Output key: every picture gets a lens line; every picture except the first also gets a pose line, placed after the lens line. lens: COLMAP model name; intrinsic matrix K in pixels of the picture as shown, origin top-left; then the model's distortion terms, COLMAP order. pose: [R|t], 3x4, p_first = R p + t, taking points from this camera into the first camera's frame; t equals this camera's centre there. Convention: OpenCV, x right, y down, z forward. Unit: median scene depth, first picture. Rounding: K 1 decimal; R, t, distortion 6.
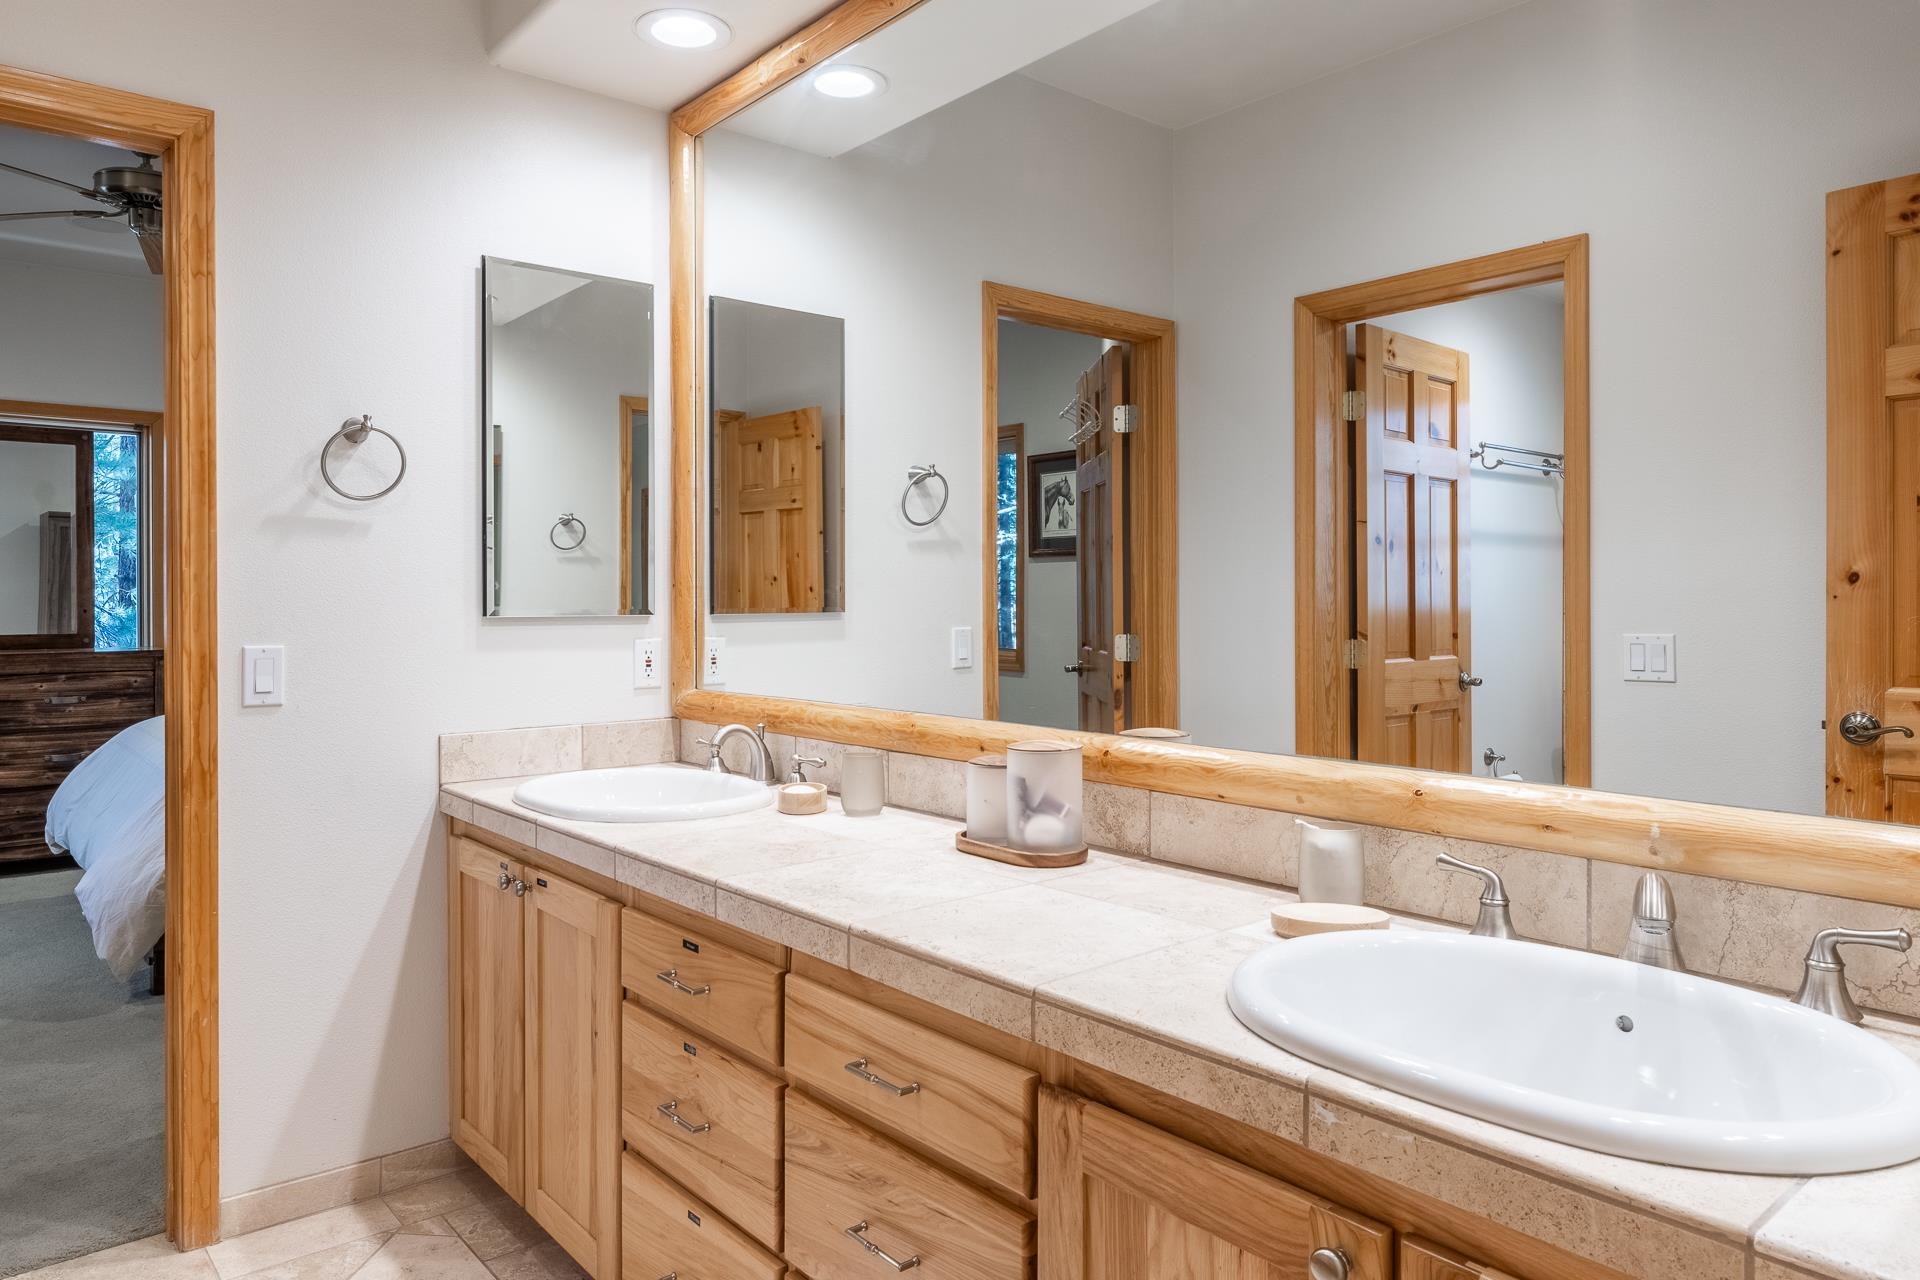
lens RADIAL K [[1335.7, 0, 957.4], [0, 1335.7, 595.8], [0, 0, 1]] dist [-0.004623, -0.003599]
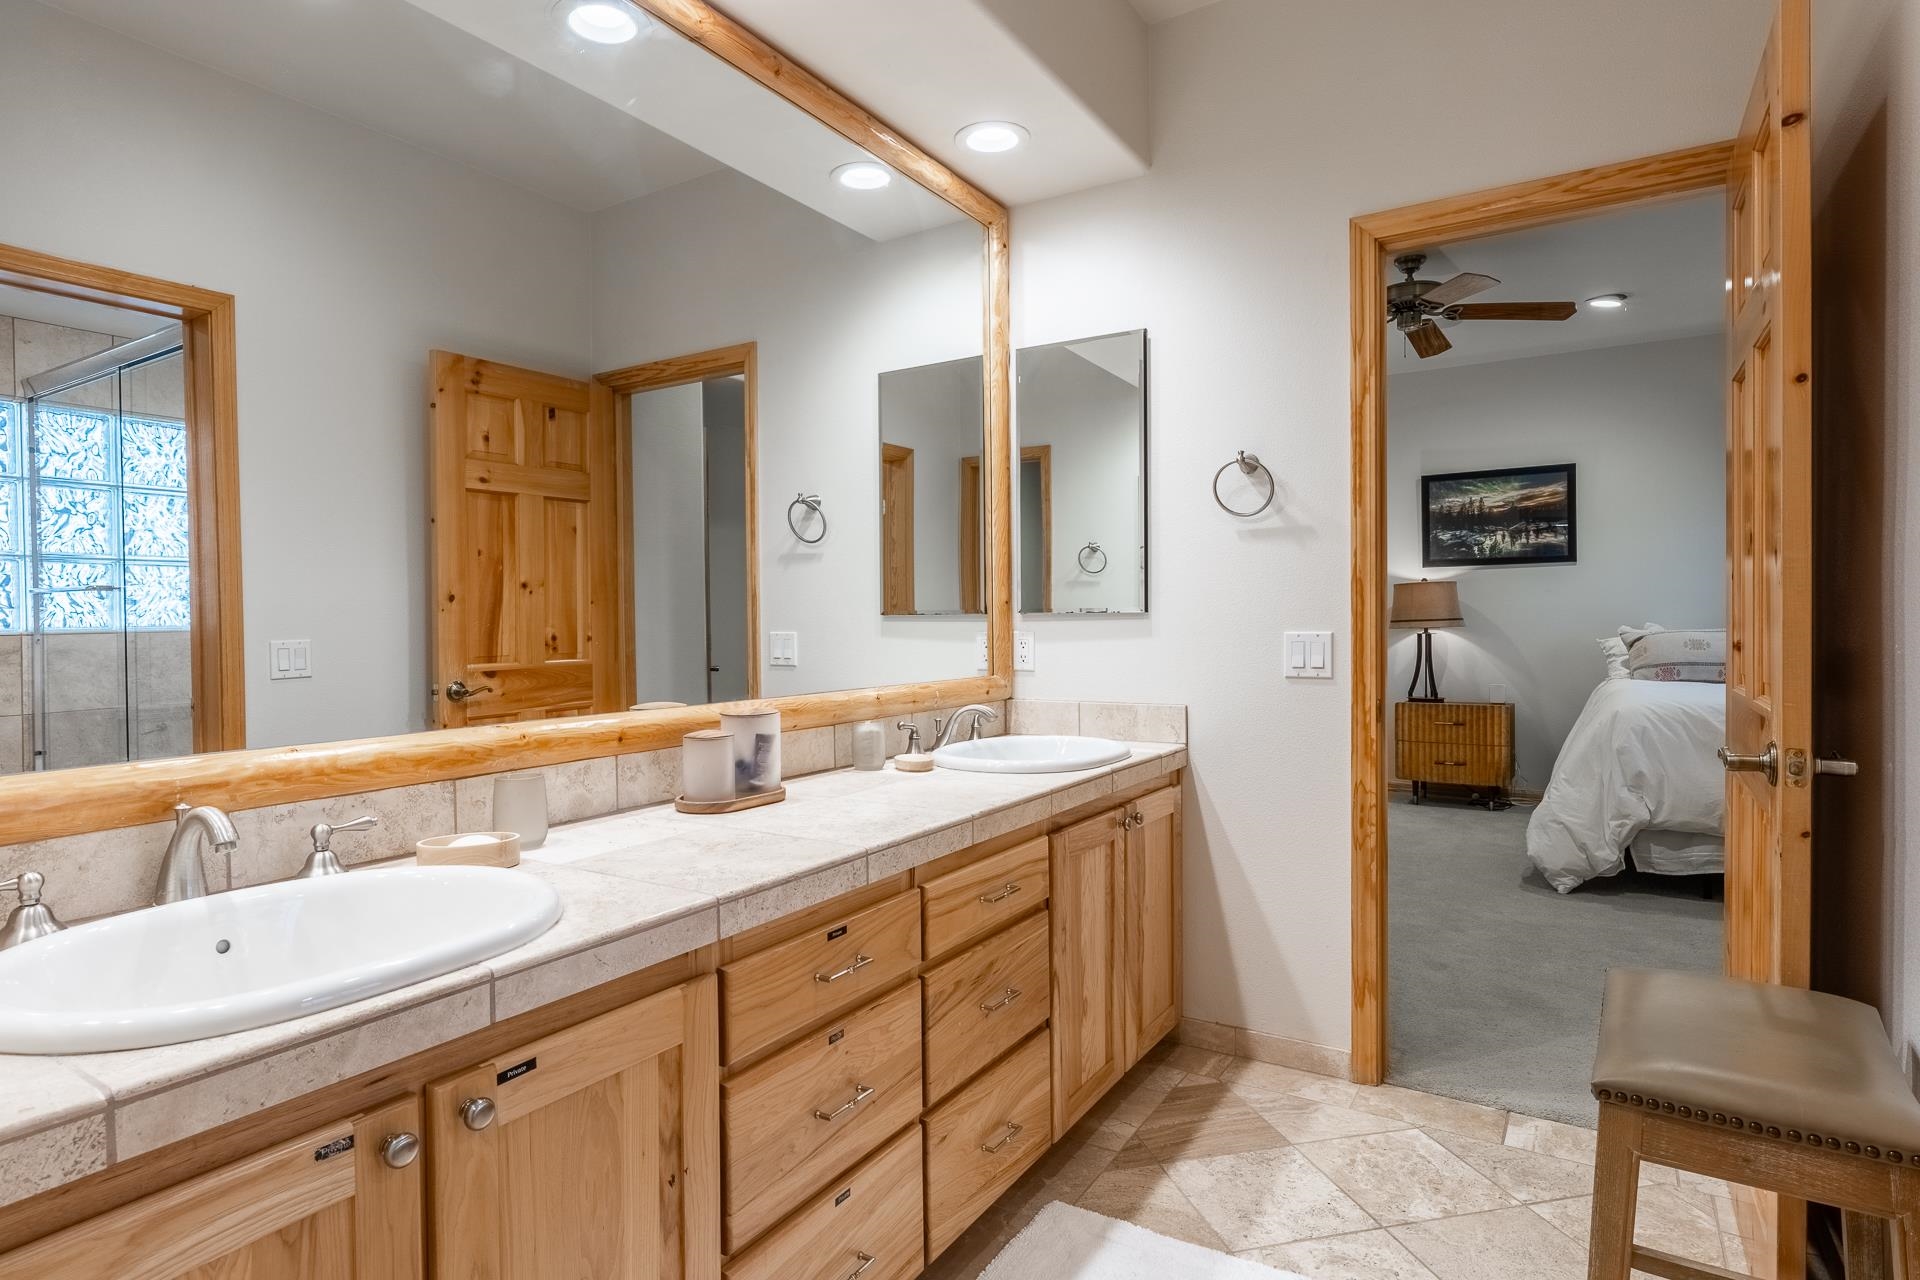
lens RADIAL K [[1080.7, 0, 954.1], [0, 1080.7, 631.0], [0, 0, 1]] dist [-0.014824, 0.000599]
pose [[-0.356680, -0.004148, 0.934217, -1.056764], [0.010868, 0.999904, 0.008589, 0.030515], [-0.934163, 0.013217, -0.356601, 1.285723]]
